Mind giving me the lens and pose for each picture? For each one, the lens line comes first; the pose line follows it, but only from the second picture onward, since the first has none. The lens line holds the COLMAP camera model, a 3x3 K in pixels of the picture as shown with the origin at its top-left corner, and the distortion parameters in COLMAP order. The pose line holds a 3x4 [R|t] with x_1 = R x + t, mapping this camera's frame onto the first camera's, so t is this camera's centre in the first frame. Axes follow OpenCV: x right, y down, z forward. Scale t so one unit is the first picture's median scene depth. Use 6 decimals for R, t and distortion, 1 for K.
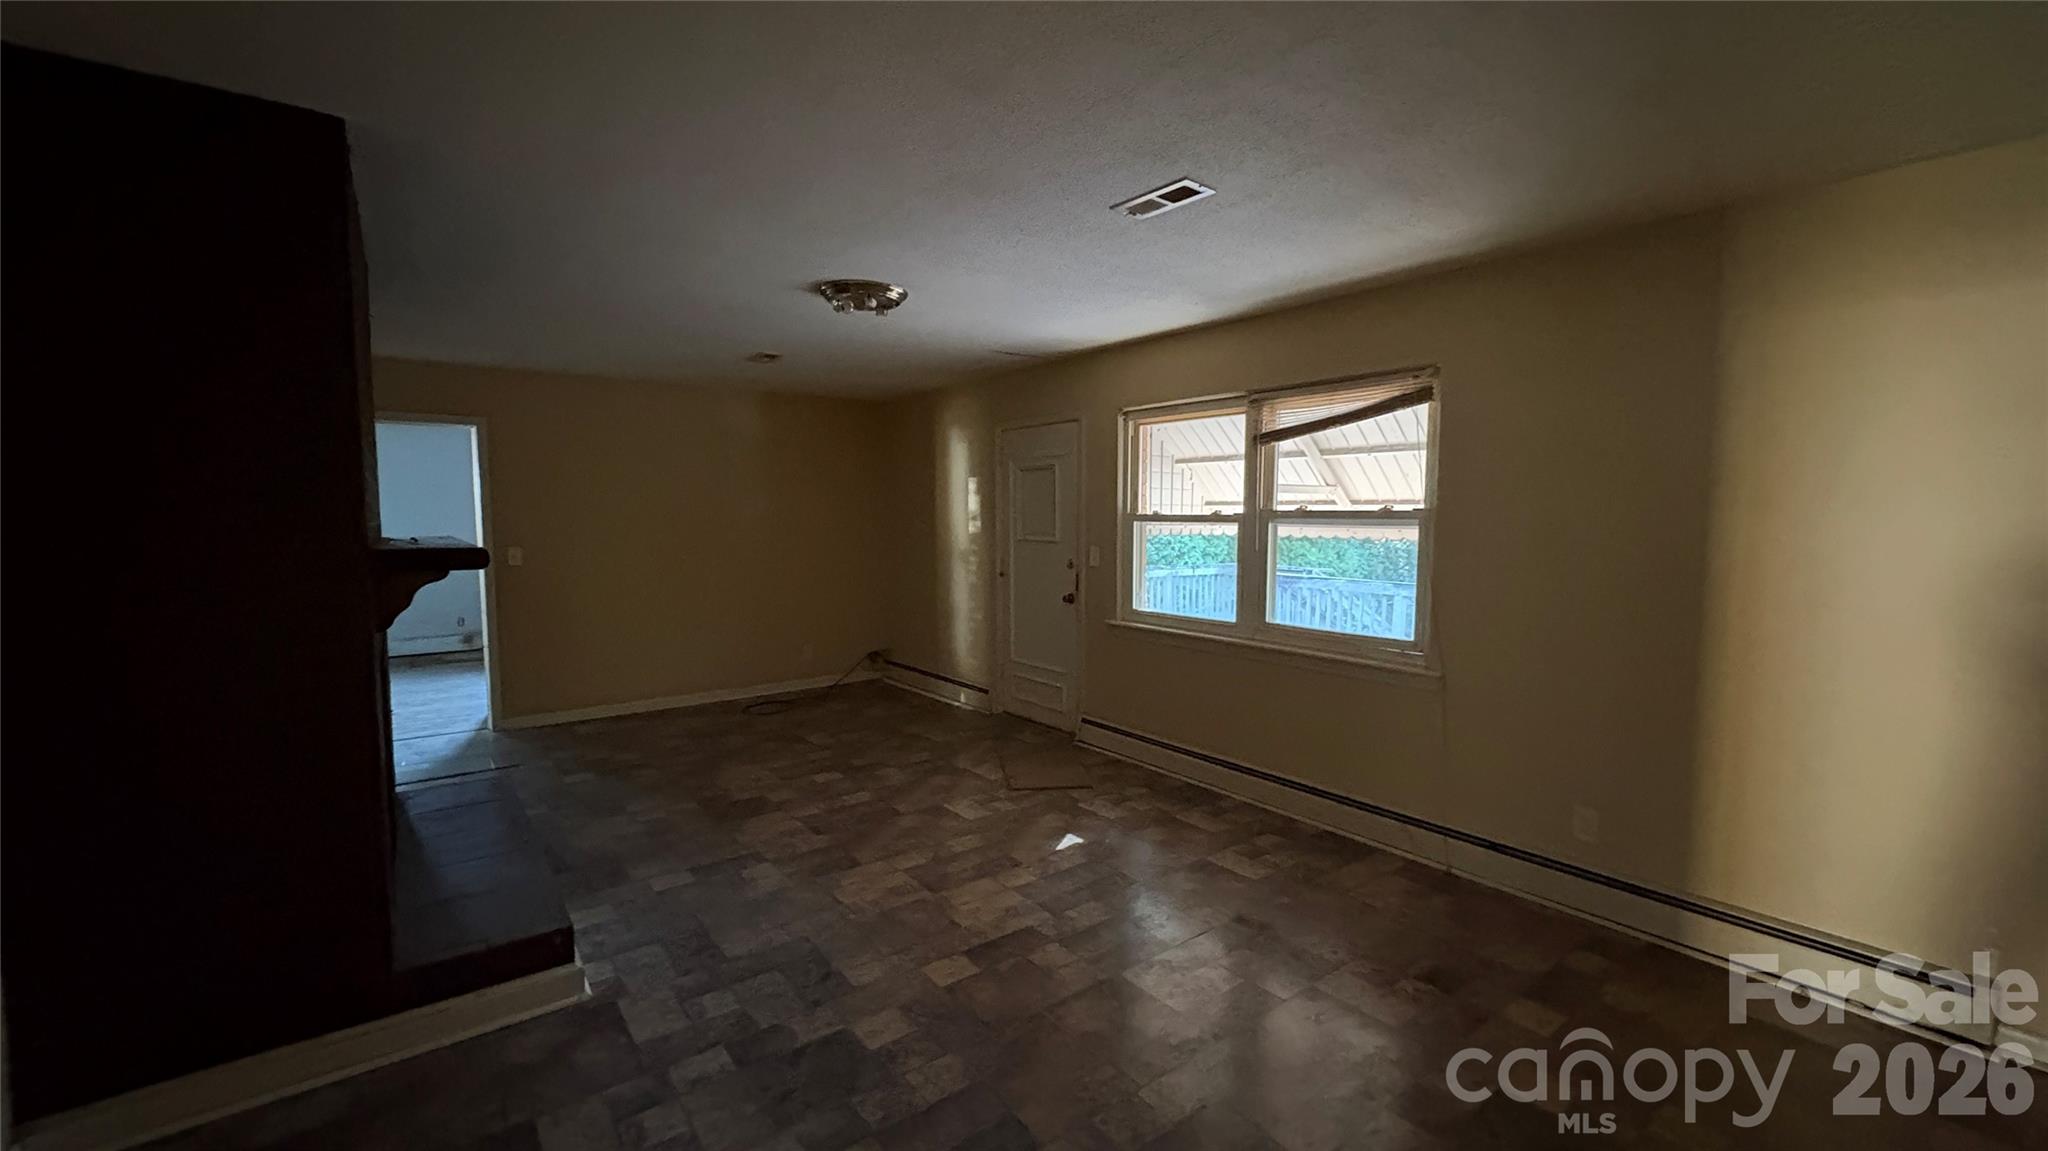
lens RADIAL K [[814.0, 0, 1019.5], [0, 814.0, 575.8], [0, 0, 1]] dist [0.005130, -0.003779]
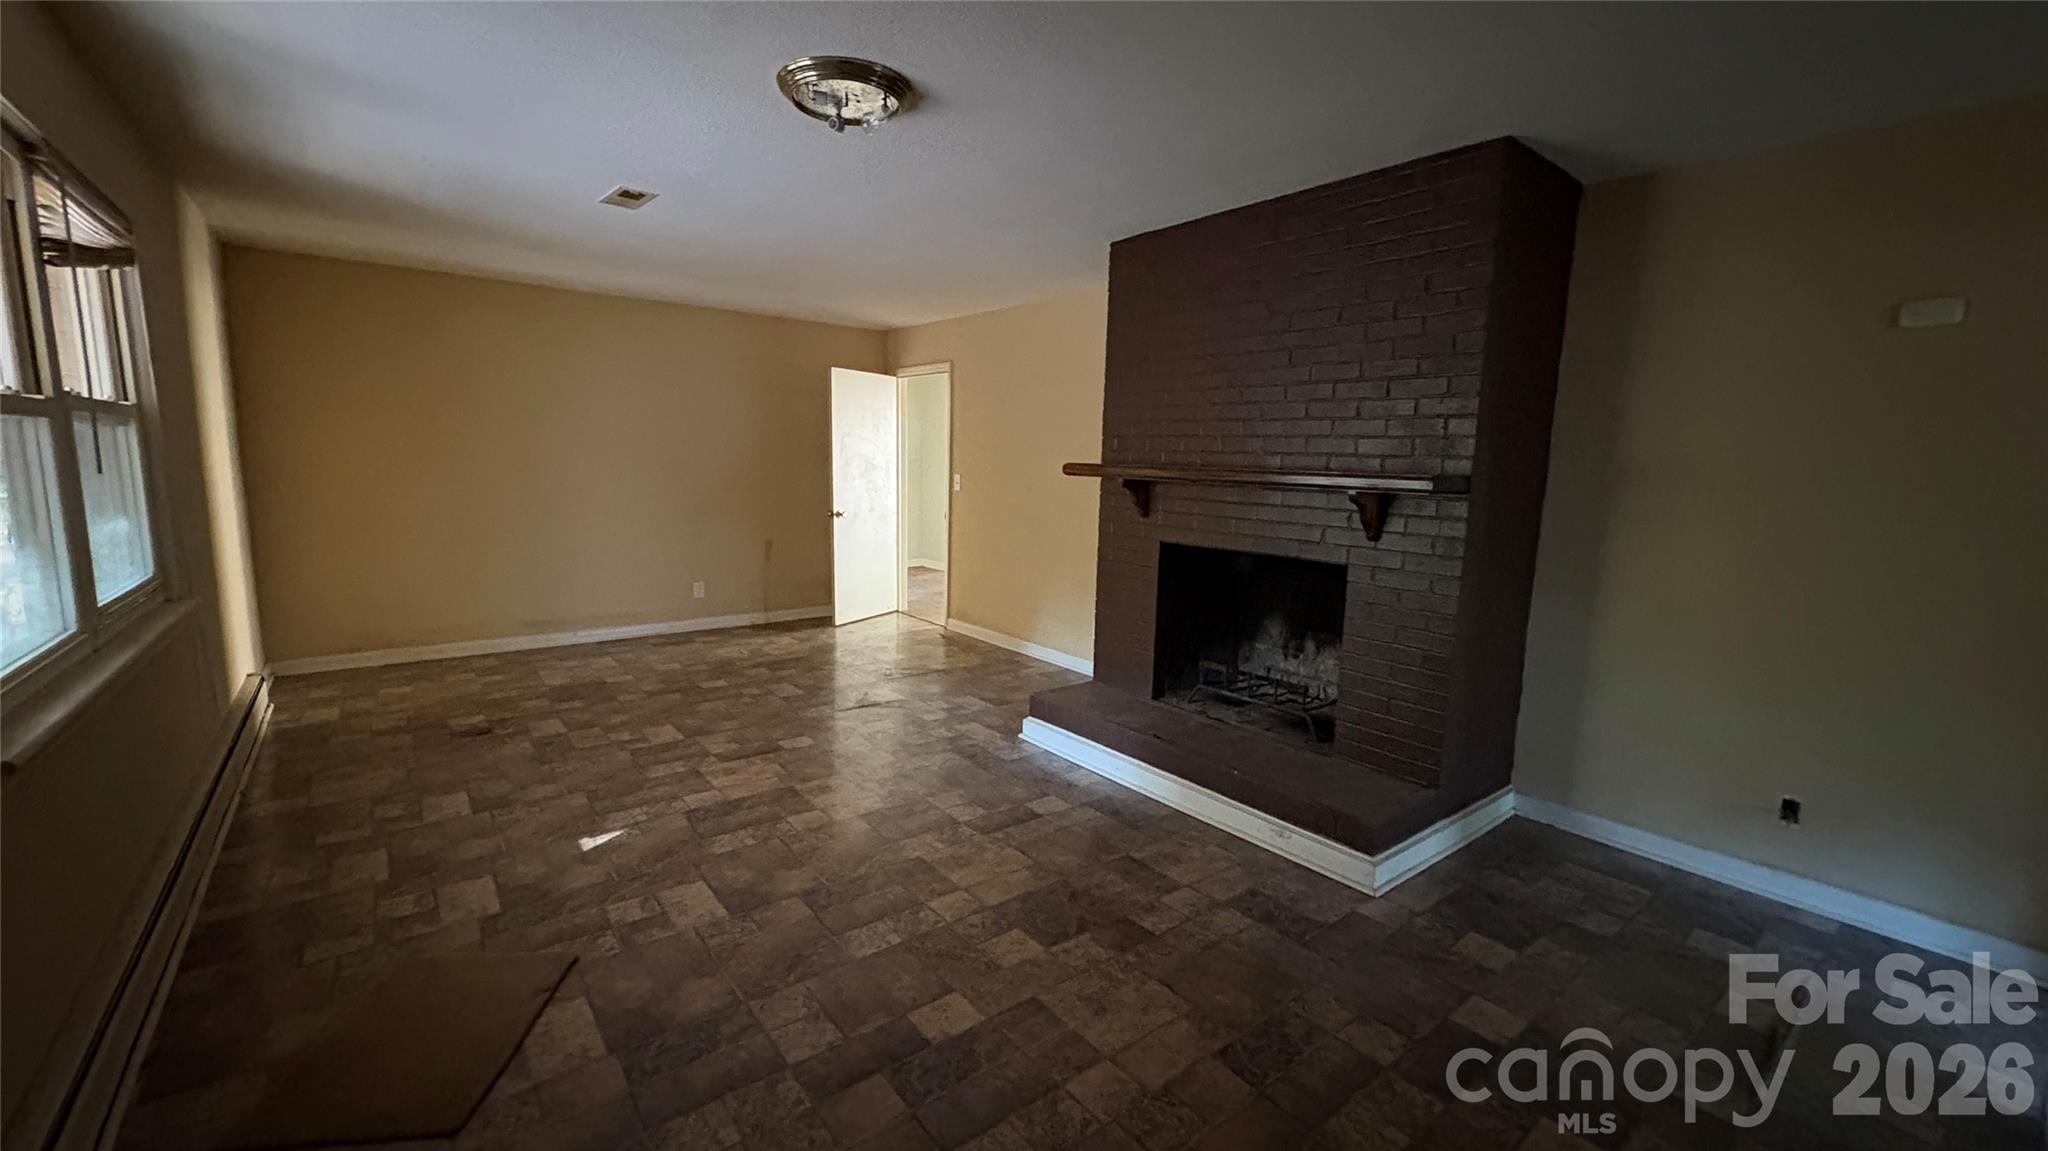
lens RADIAL K [[814.0, 0, 1019.5], [0, 814.0, 575.8], [0, 0, 1]] dist [0.005130, -0.003779]
pose [[-0.999518, -0.020392, -0.023398, -0.324319], [-0.024977, 0.975986, 0.216397, -0.107923], [0.018423, 0.216877, -0.976025, 1.721374]]
